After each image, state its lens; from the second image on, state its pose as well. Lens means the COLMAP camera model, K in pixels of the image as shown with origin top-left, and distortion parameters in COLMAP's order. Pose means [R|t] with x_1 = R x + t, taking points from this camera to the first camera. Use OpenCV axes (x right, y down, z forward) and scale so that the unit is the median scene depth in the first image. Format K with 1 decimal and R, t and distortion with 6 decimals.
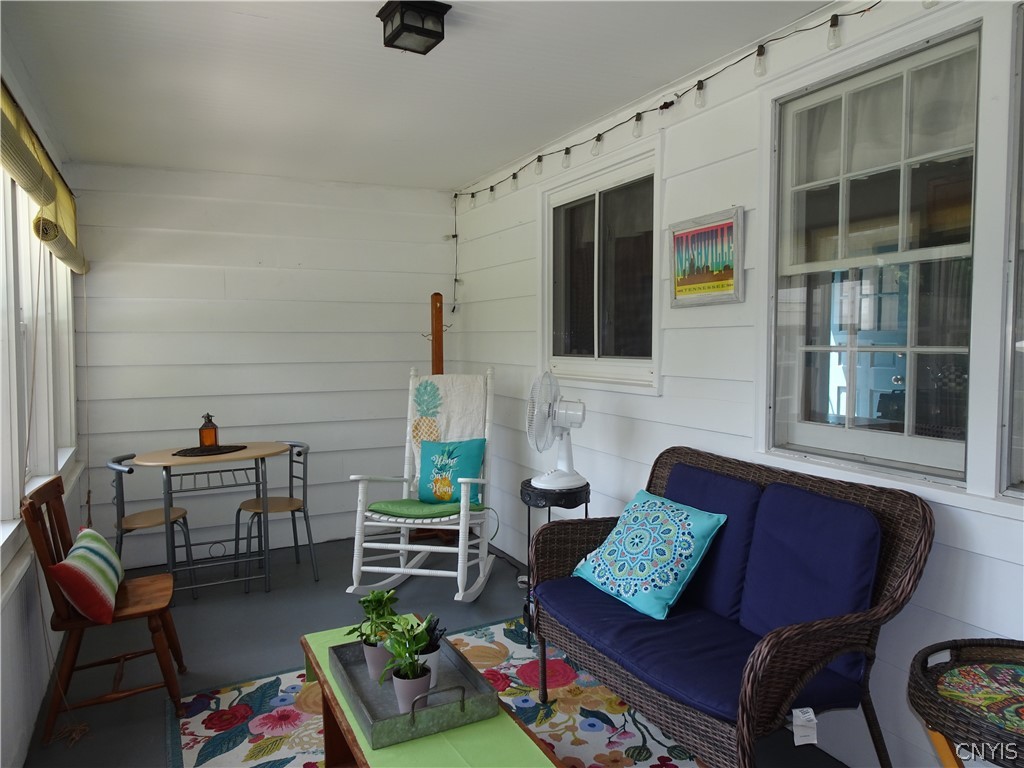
lens RADIAL K [[736.2, 0, 512.0], [0, 736.2, 384.0], [0, 0, 1]] dist [0.014553, 0.001688]
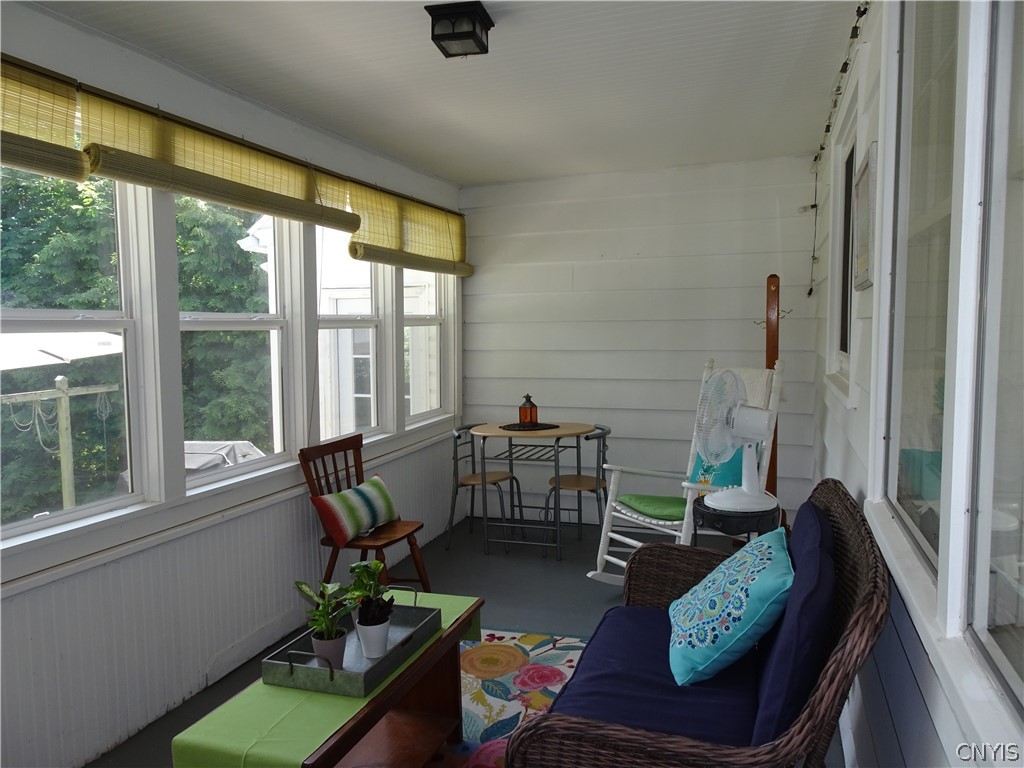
lens RADIAL K [[736.2, 0, 512.0], [0, 736.2, 384.0], [0, 0, 1]] dist [0.014553, 0.001688]
pose [[0.706067, 0.052896, -0.706166, 0.386587], [-0.034142, 0.998589, 0.040662, -0.021895], [0.707321, -0.004600, 0.706877, 0.185501]]
